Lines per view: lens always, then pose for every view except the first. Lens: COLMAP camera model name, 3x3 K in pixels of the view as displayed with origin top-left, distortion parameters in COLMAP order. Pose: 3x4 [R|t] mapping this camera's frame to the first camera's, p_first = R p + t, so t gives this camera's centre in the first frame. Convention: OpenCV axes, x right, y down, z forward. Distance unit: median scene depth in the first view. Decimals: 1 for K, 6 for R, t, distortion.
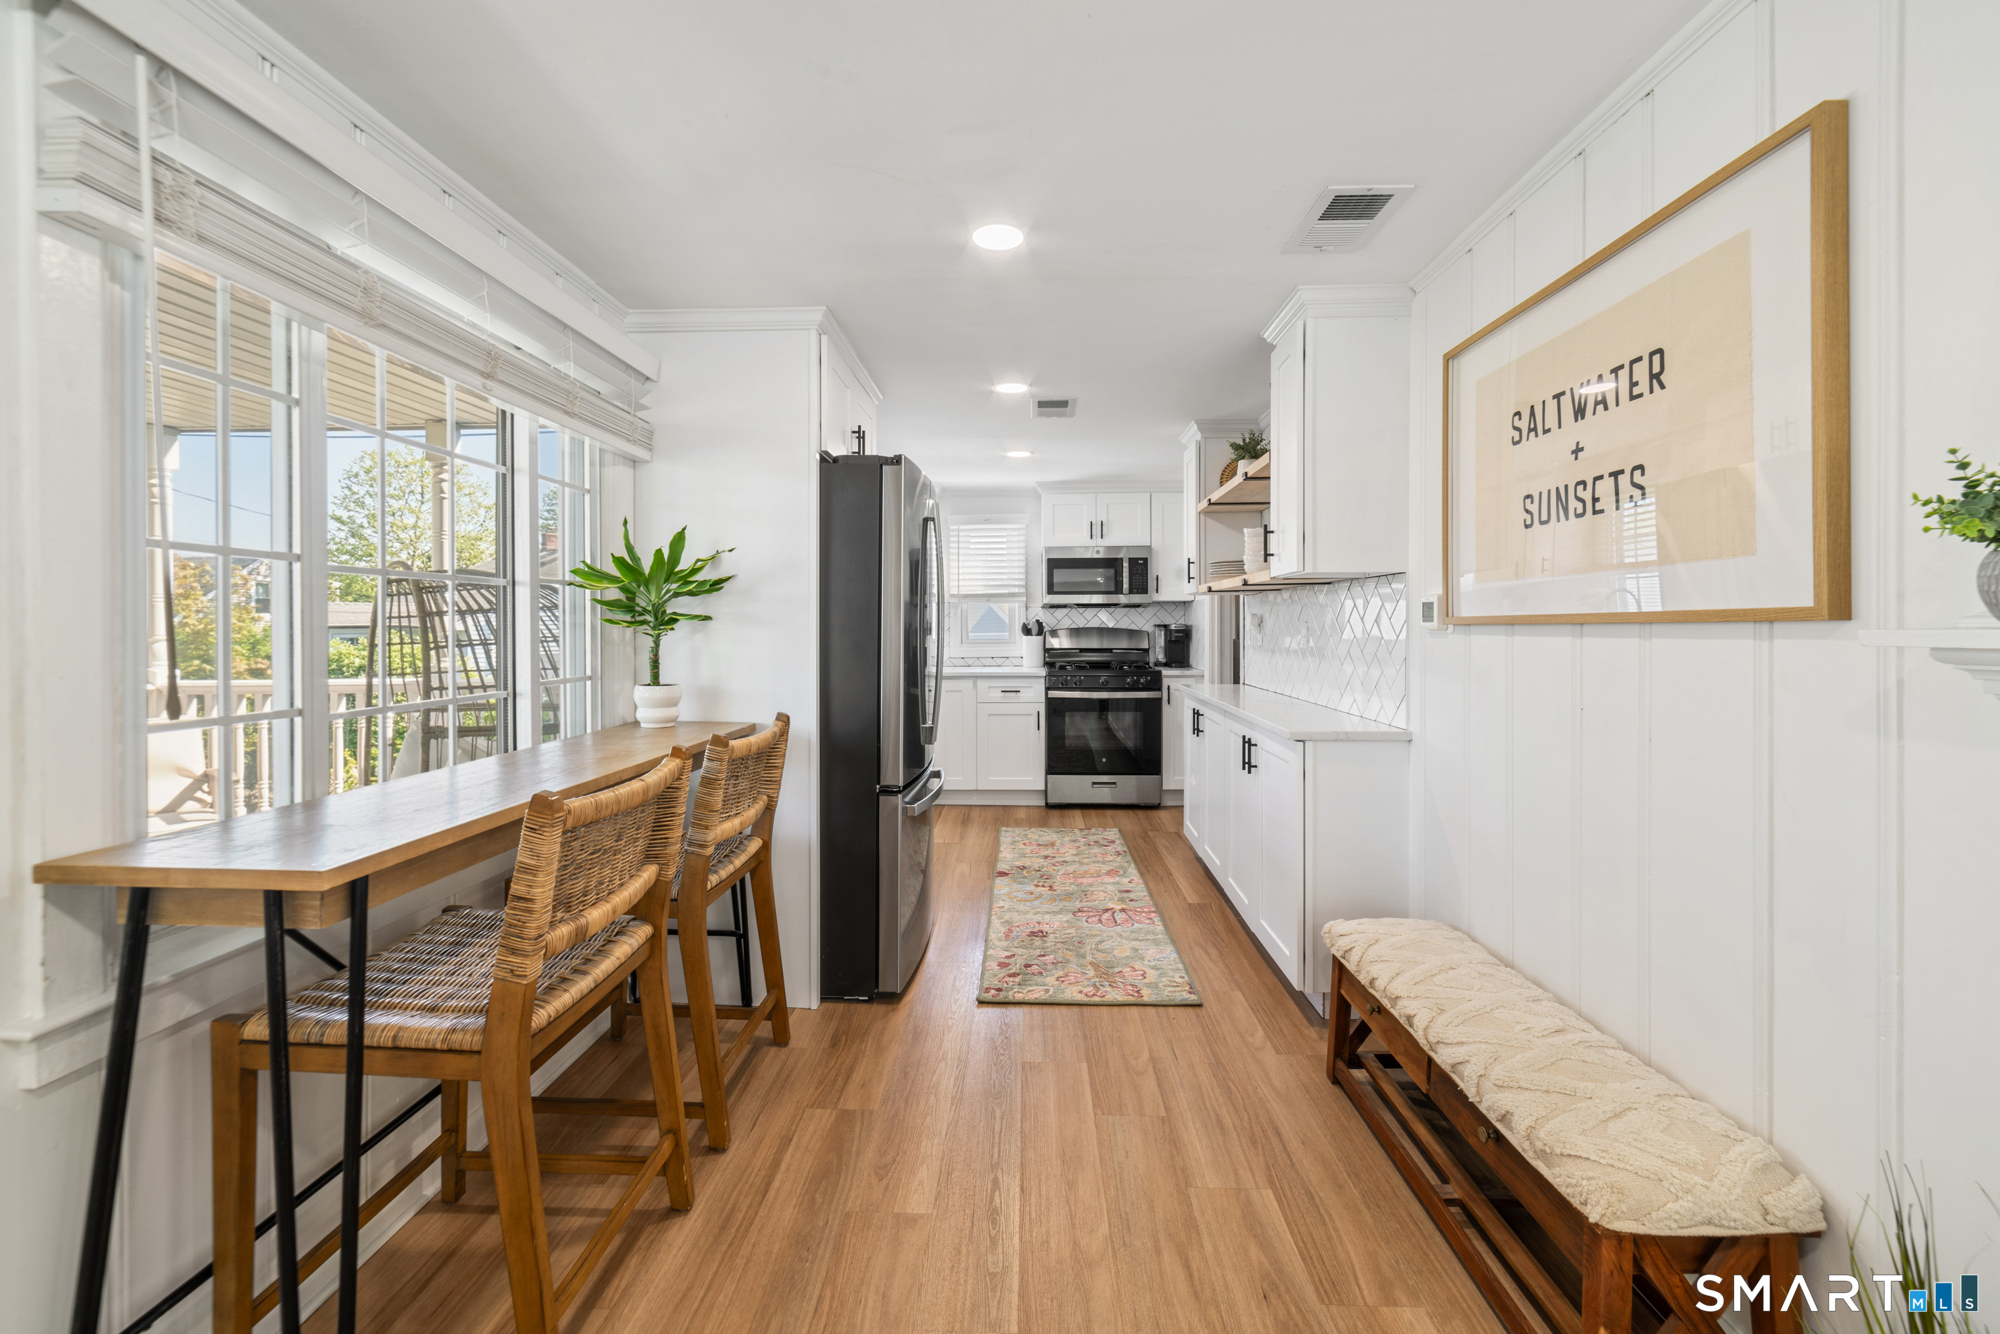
lens RADIAL K [[781.9, 0, 1000.3], [0, 781.9, 629.4], [0, 0, 1]] dist [0.000646, -0.000005]
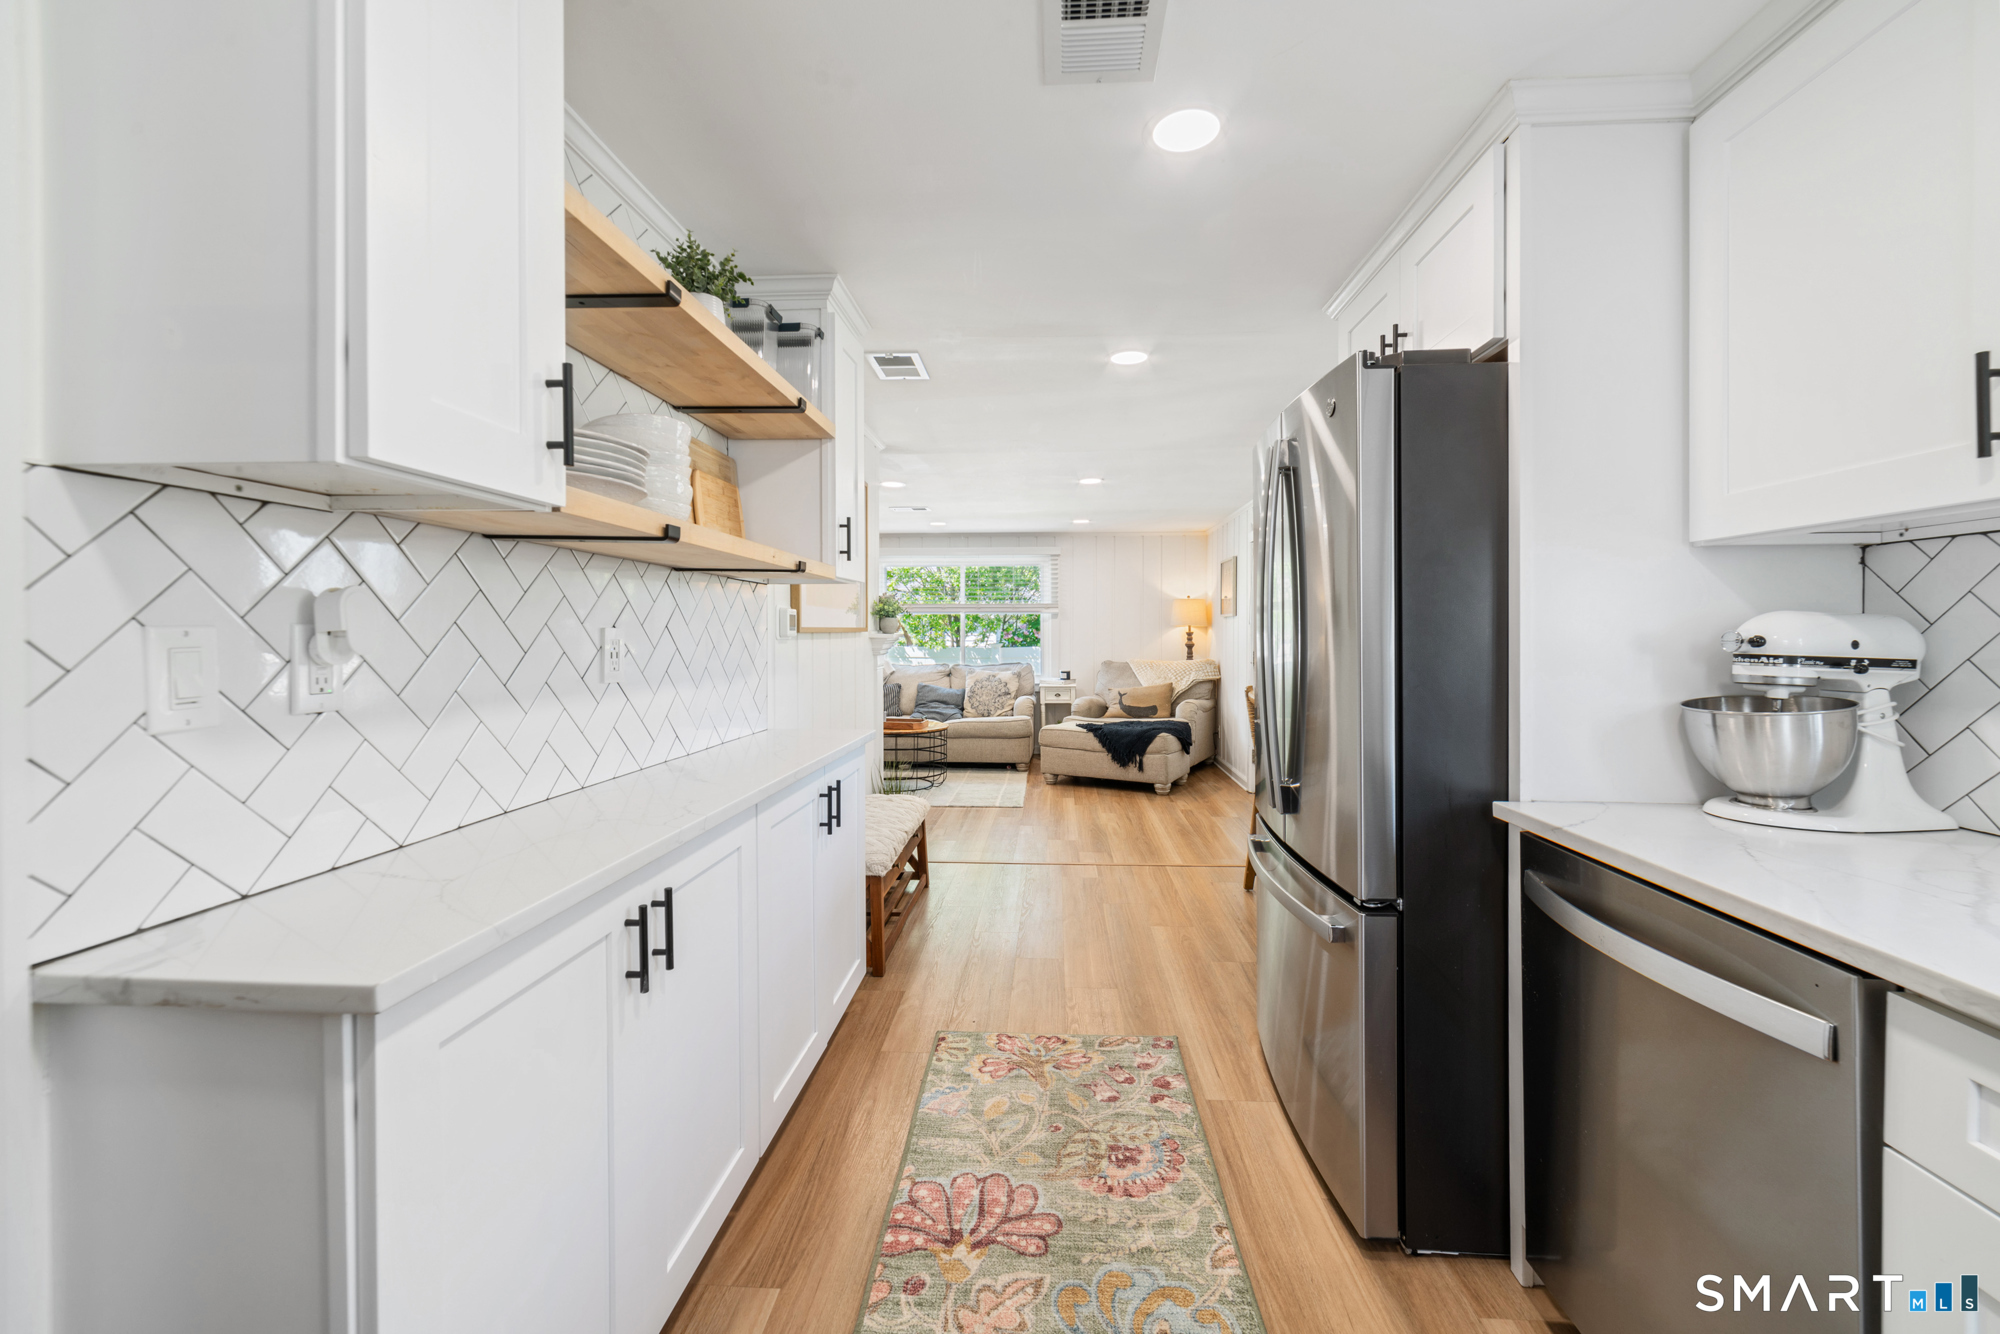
lens RADIAL K [[781.9, 0, 1000.3], [0, 781.9, 629.4], [0, 0, 1]] dist [0.000646, -0.000005]
pose [[-0.999476, 0.001420, 0.032352, 0.137596], [0.001402, 0.999999, -0.000572, -0.007576], [-0.032353, -0.000526, -0.999476, 1.799349]]
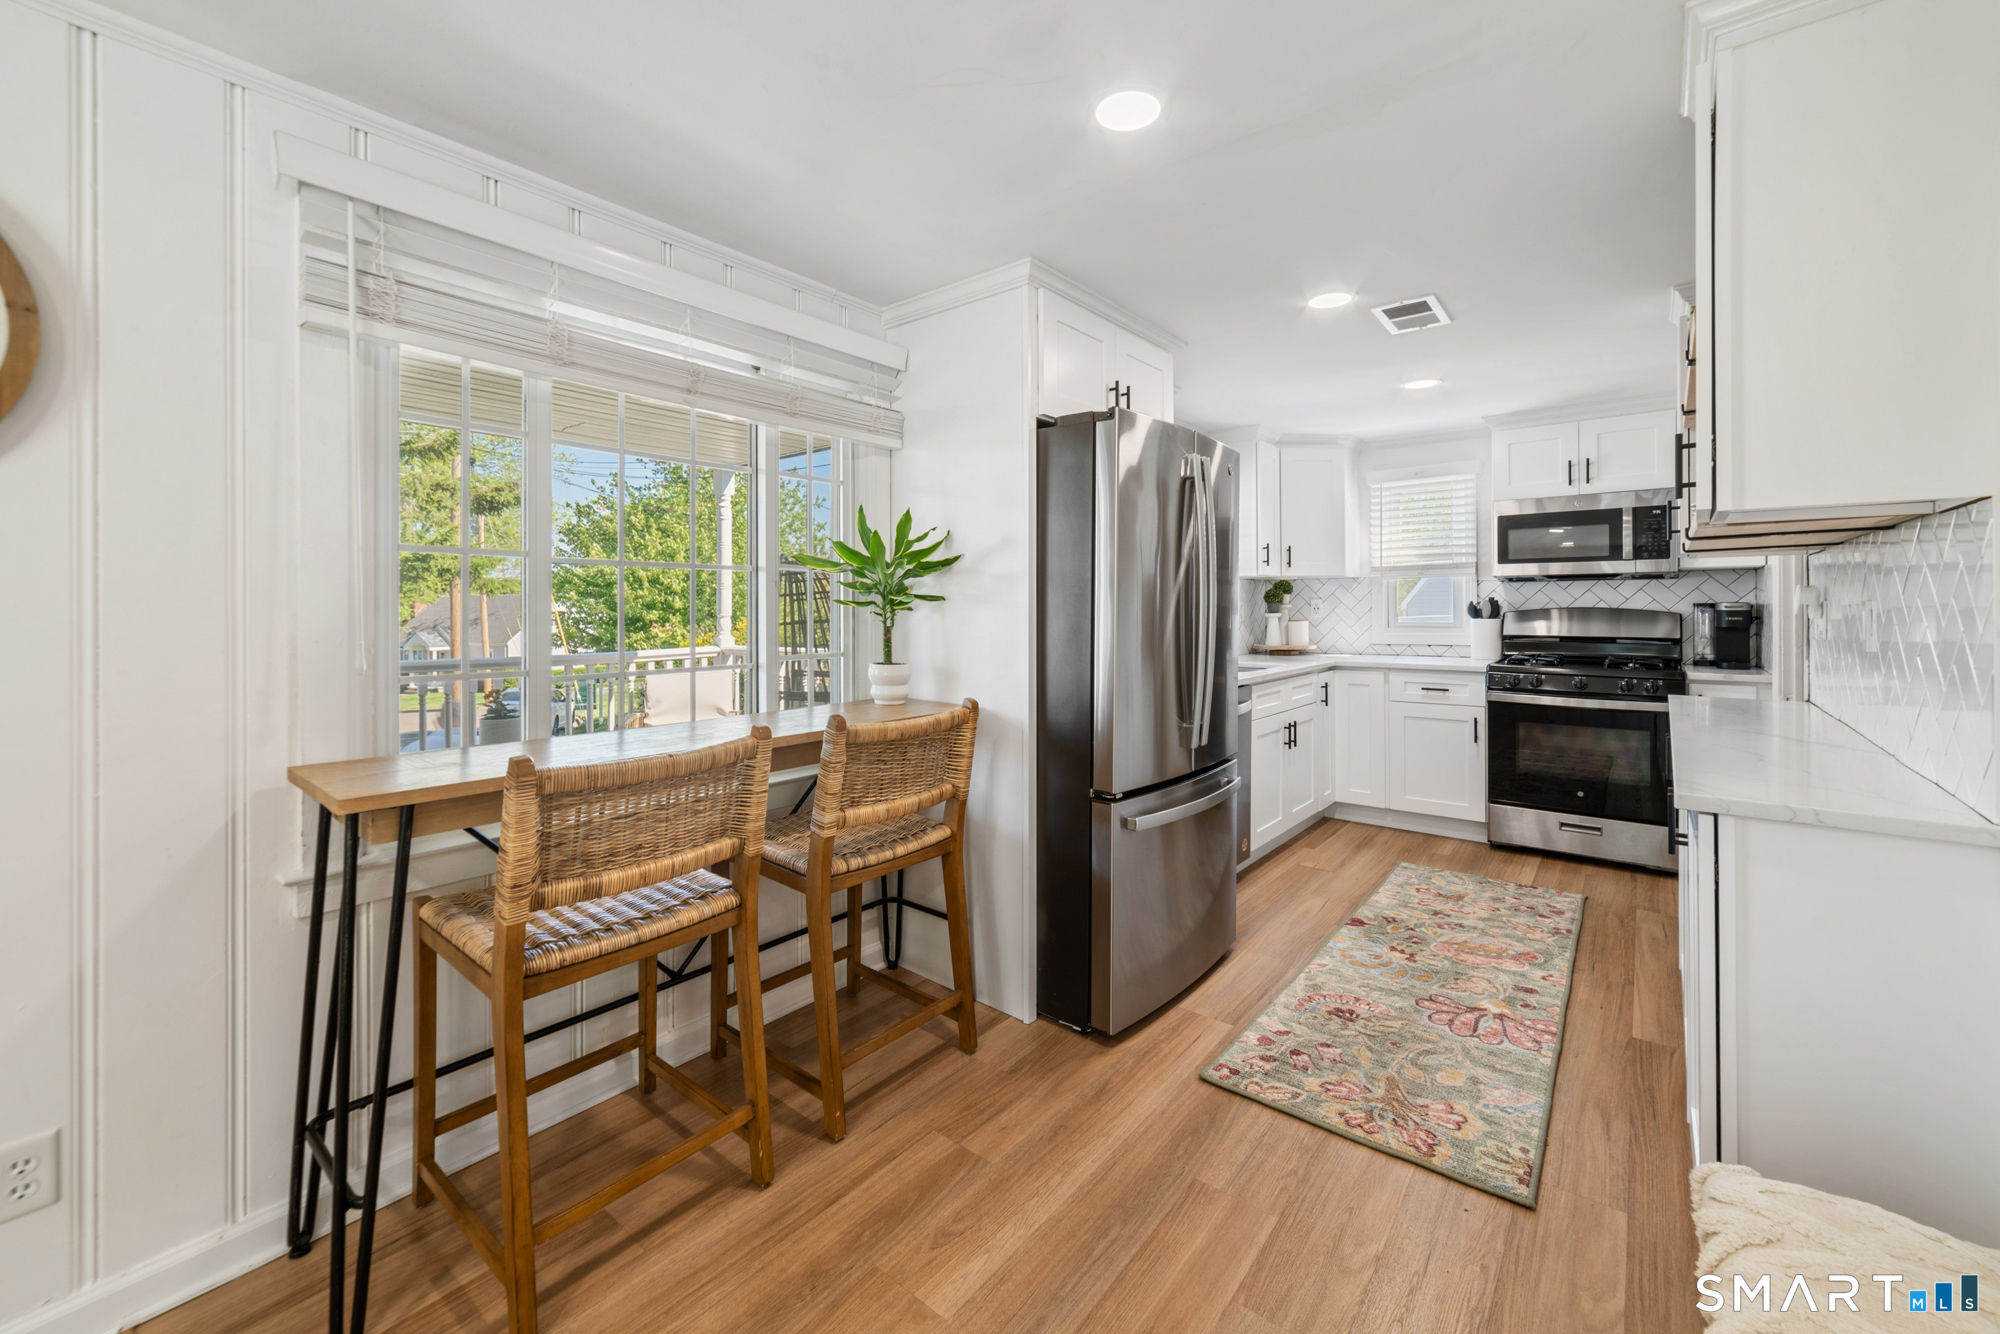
lens RADIAL K [[788.3, 0, 1015.1], [0, 788.3, 607.3], [0, 0, 1]] dist [-0.000067, -0.000105]
pose [[0.803788, -0.001413, -0.594914, 0.277629], [-0.000662, 0.999994, -0.003269, 0.000111], [0.594915, 0.003021, 0.803783, 0.224787]]
